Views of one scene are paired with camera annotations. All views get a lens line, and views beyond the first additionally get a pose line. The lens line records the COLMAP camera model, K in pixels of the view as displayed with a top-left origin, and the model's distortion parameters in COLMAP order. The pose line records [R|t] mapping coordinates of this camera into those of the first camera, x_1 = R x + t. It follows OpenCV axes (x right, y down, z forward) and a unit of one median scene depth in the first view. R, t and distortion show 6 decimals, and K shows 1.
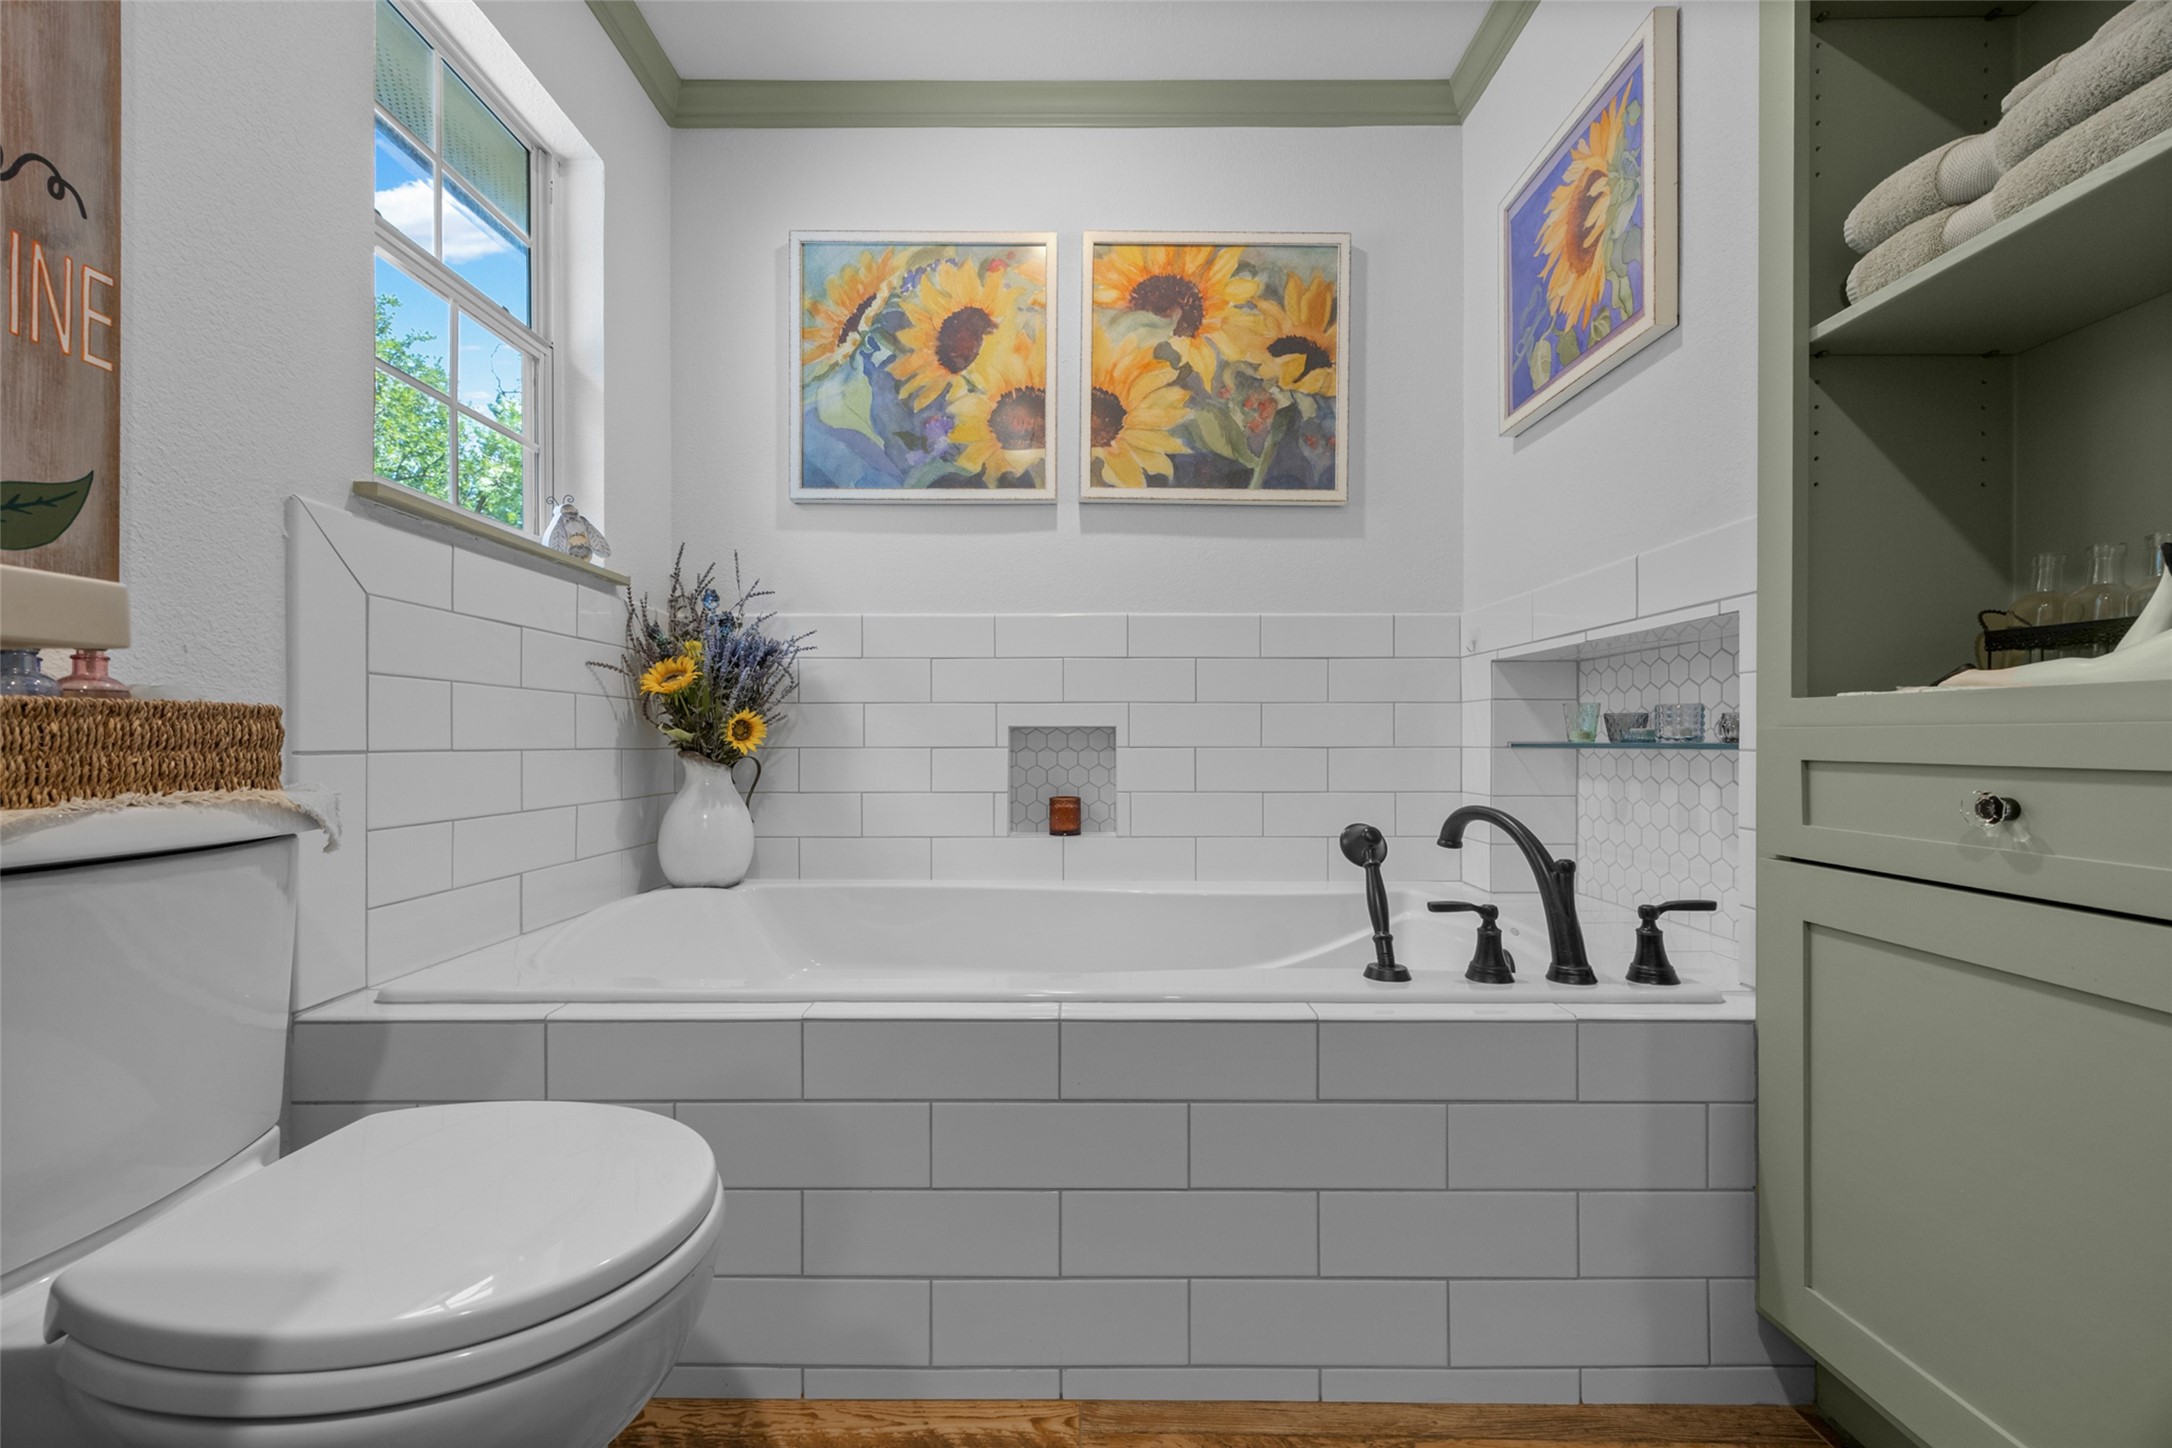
lens RADIAL K [[852.4, 0, 1079.3], [0, 852.4, 736.4], [0, 0, 1]] dist [0.002438, 0.000208]
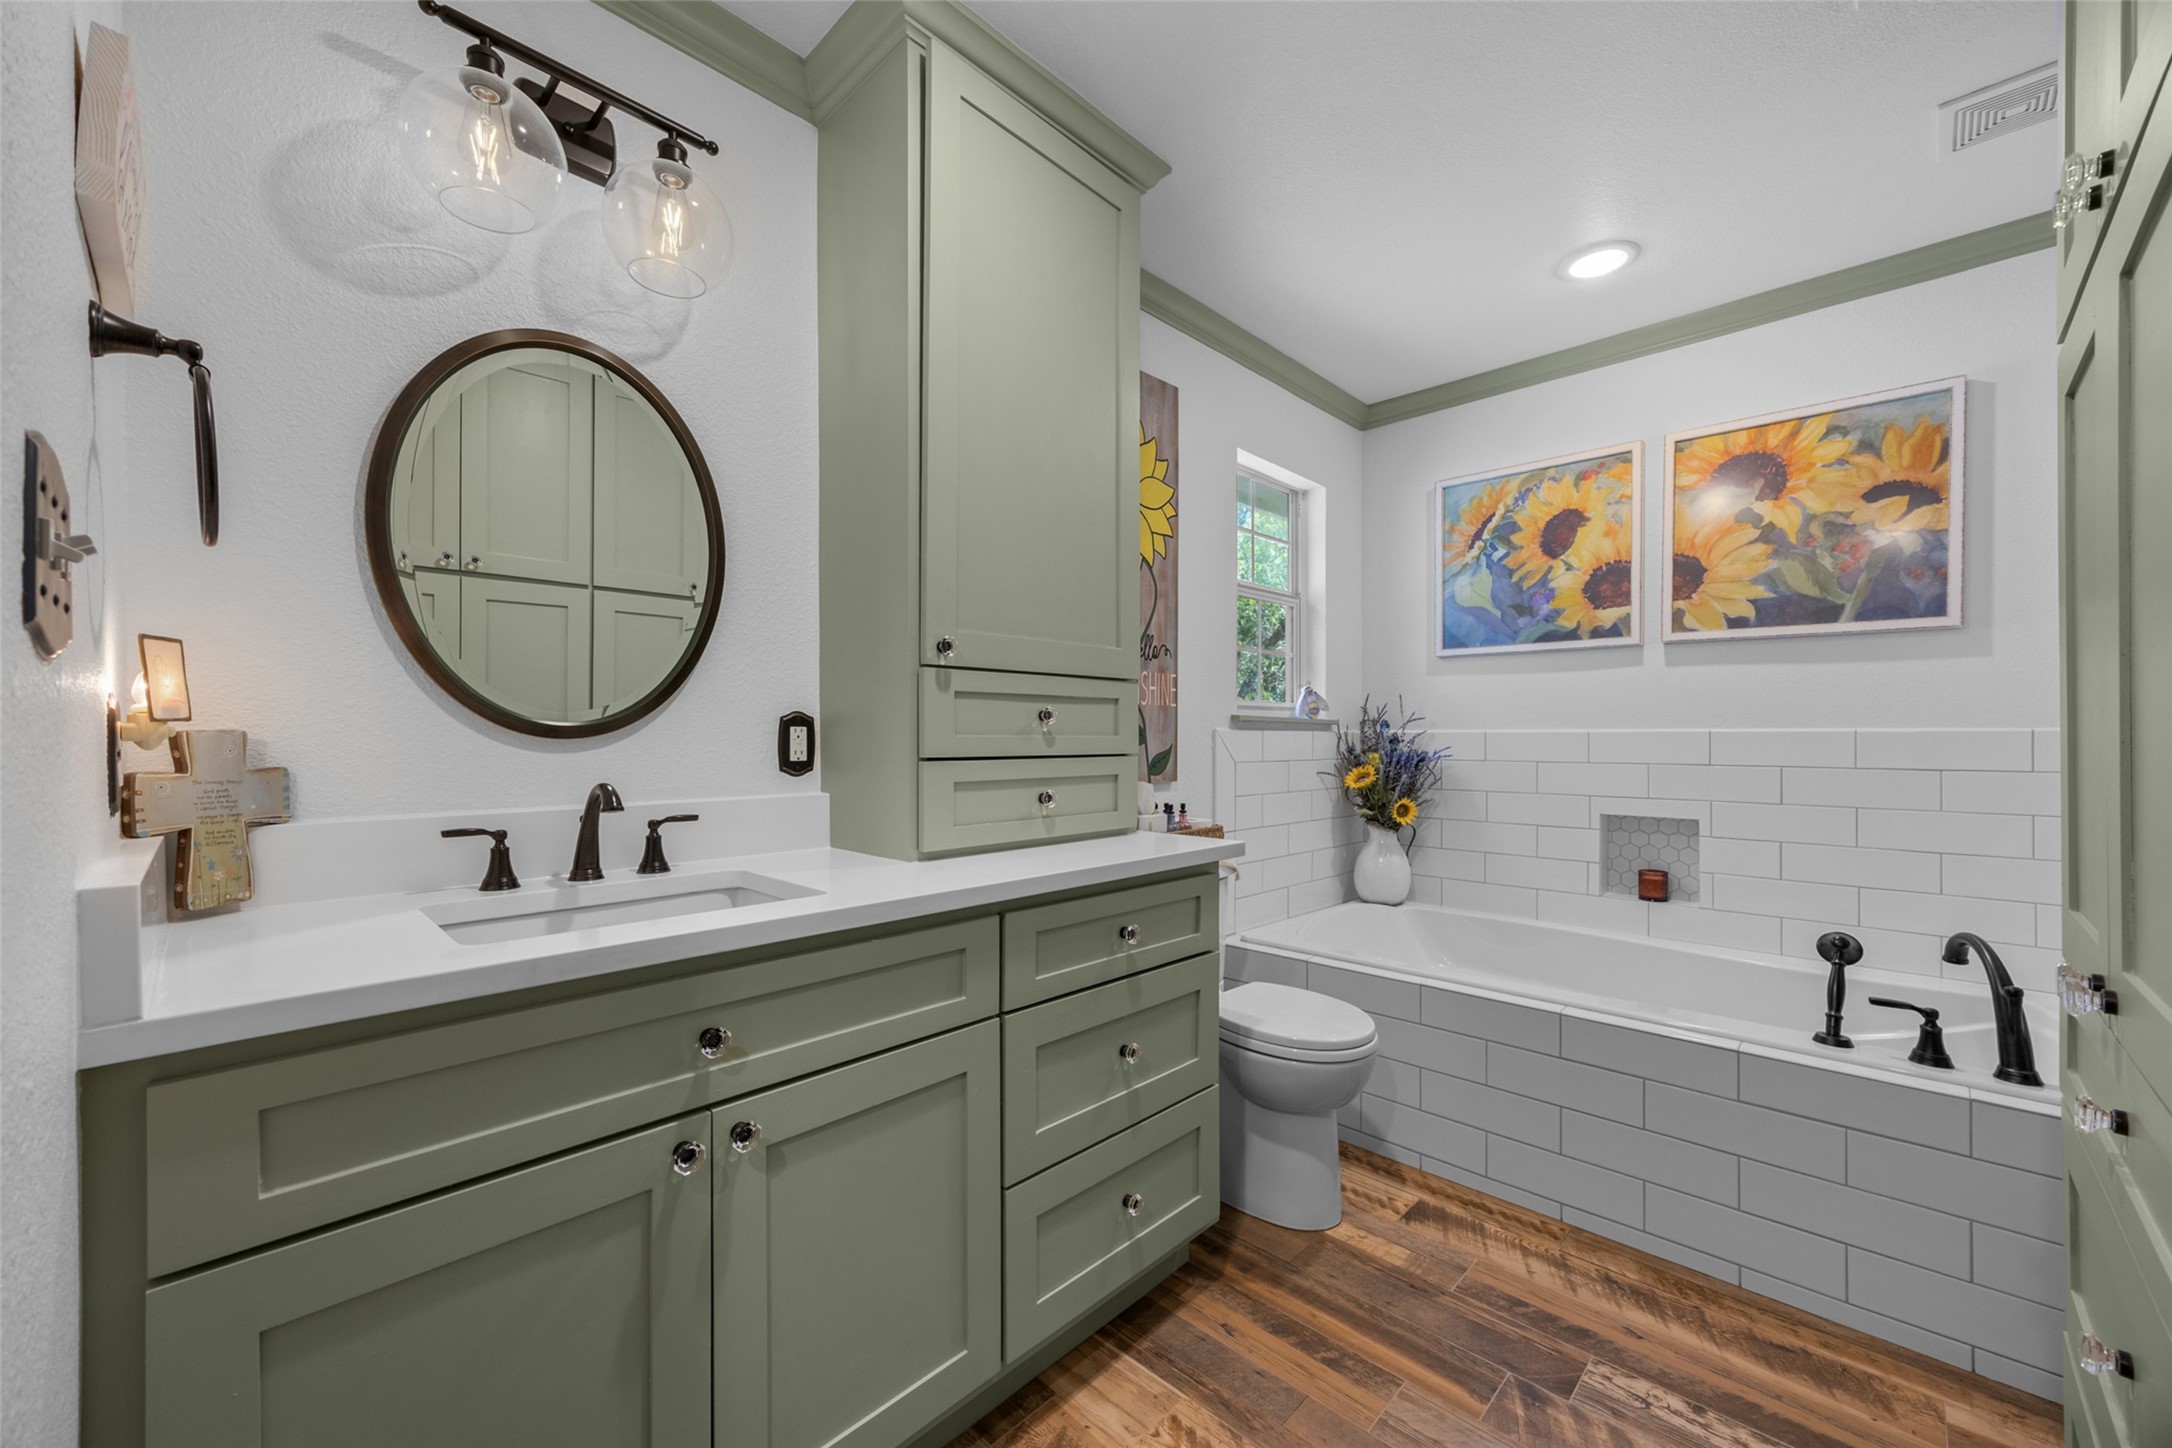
lens RADIAL K [[852.4, 0, 1078.6], [0, 852.4, 735.1], [0, 0, 1]] dist [0.002438, 0.000208]
pose [[0.717137, 0.001929, -0.696929, 0.268147], [0.001088, 0.999992, 0.003887, -0.144421], [0.696931, -0.003546, 0.717130, -0.543083]]
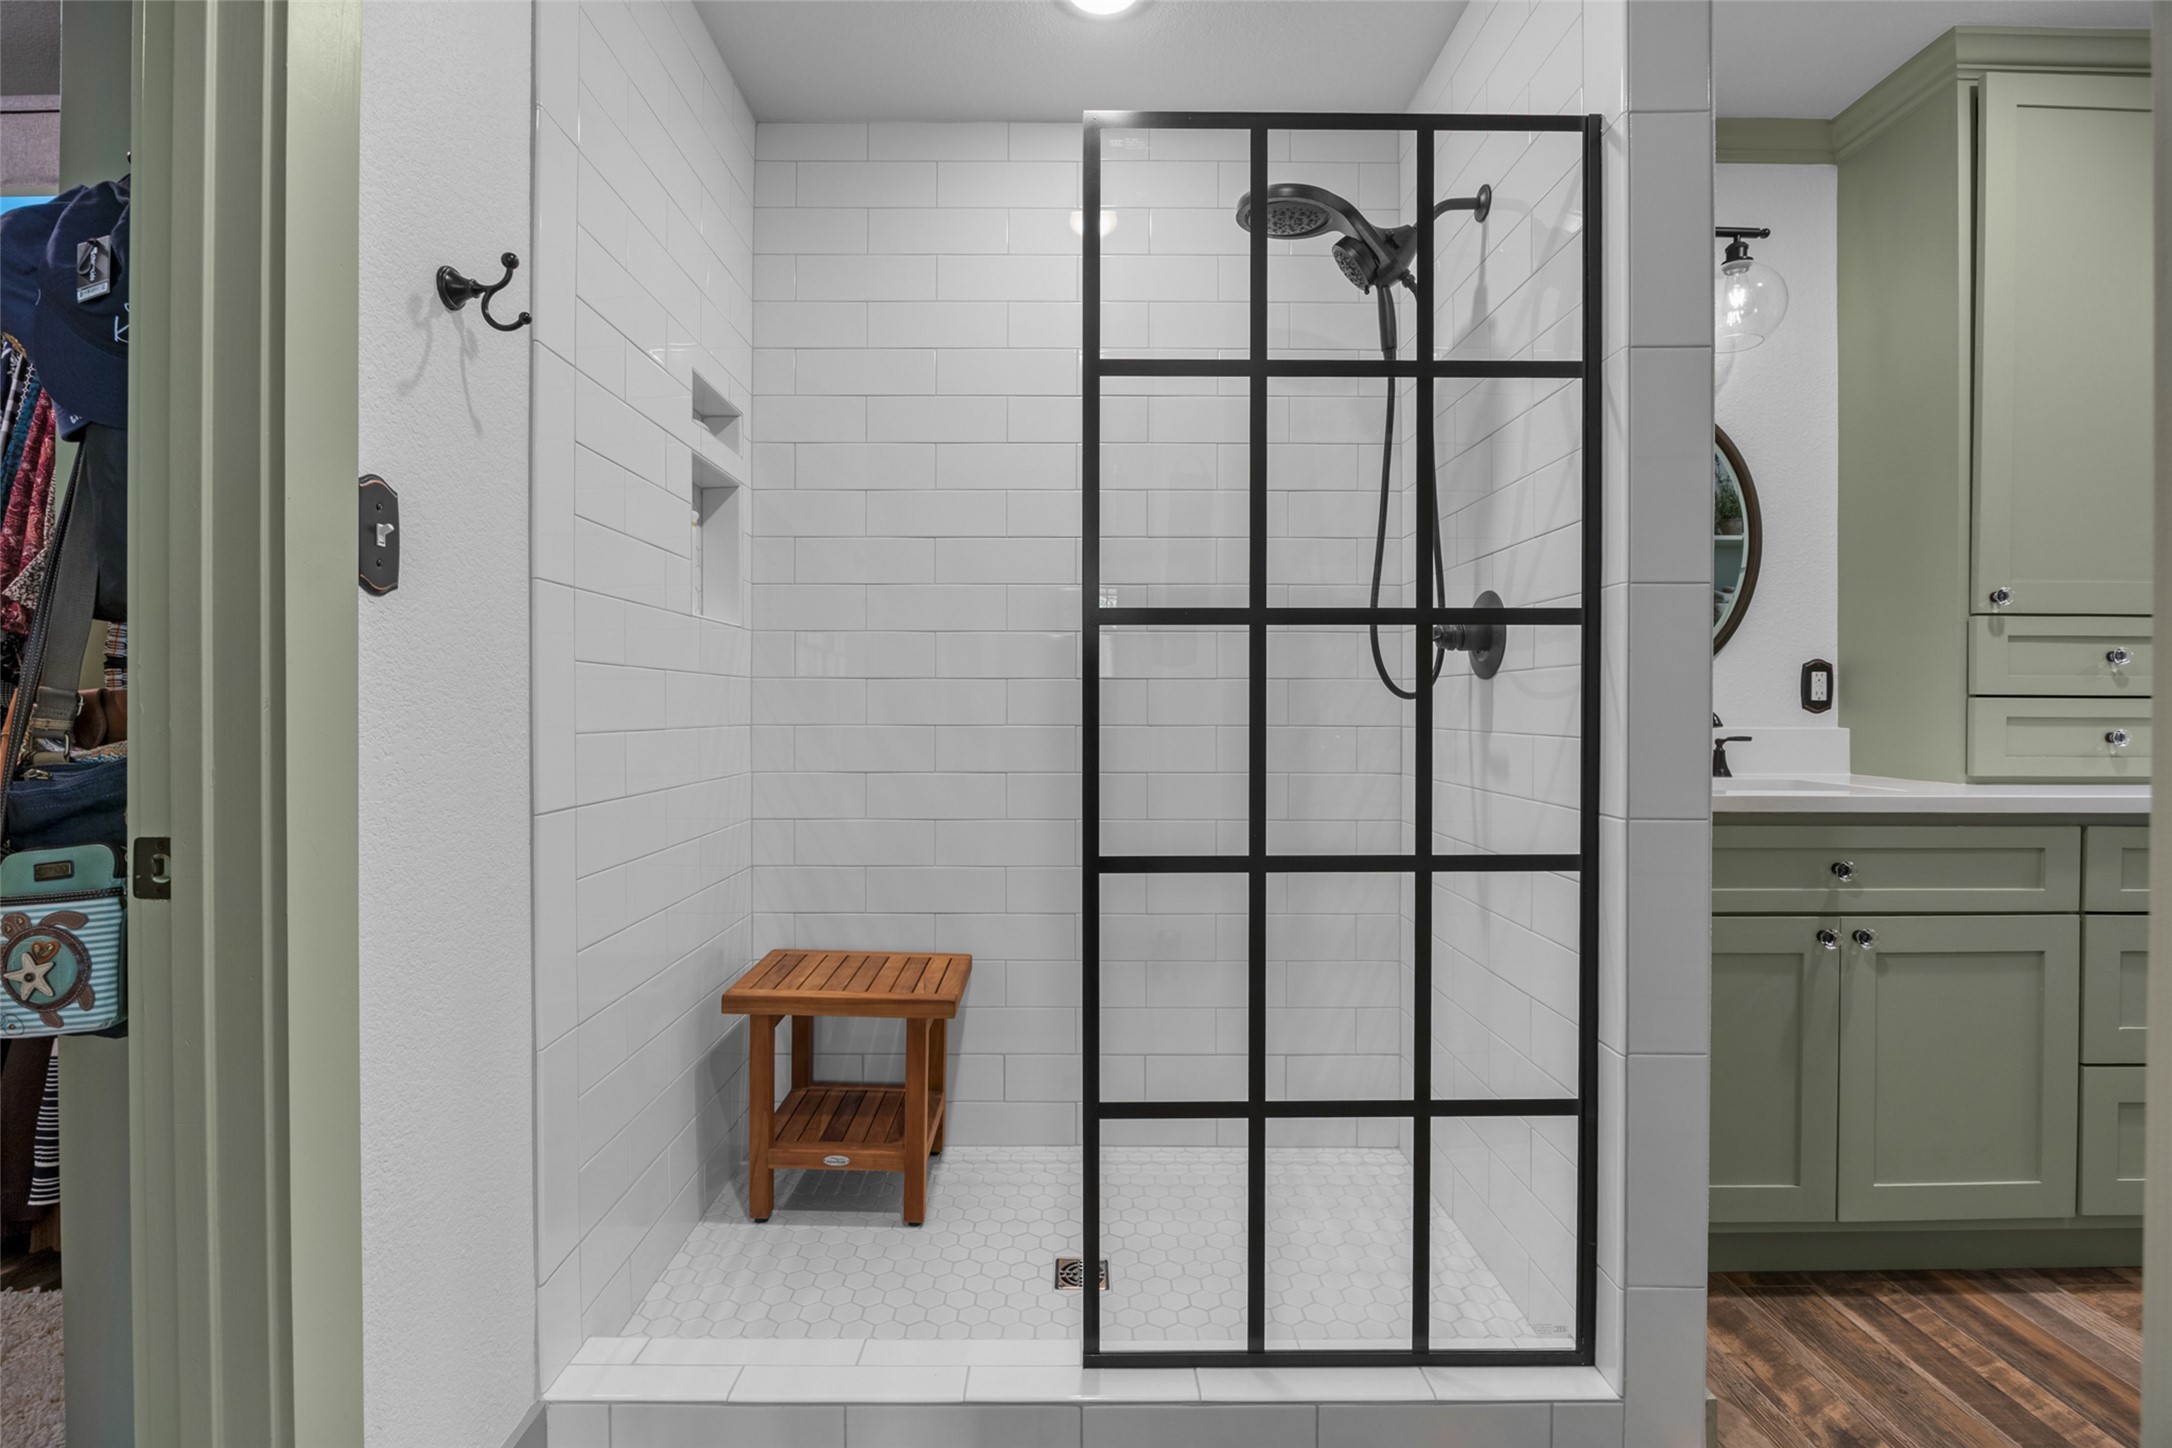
lens RADIAL K [[945.2, 0, 1083.4], [0, 945.2, 712.2], [0, 0, 1]] dist [-0.013672, 0.000585]
pose [[0.001959, 0.011194, -0.999935, 0.710369], [0.000599, 0.999937, 0.011195, -0.104434], [0.999998, -0.000621, 0.001952, -1.172079]]
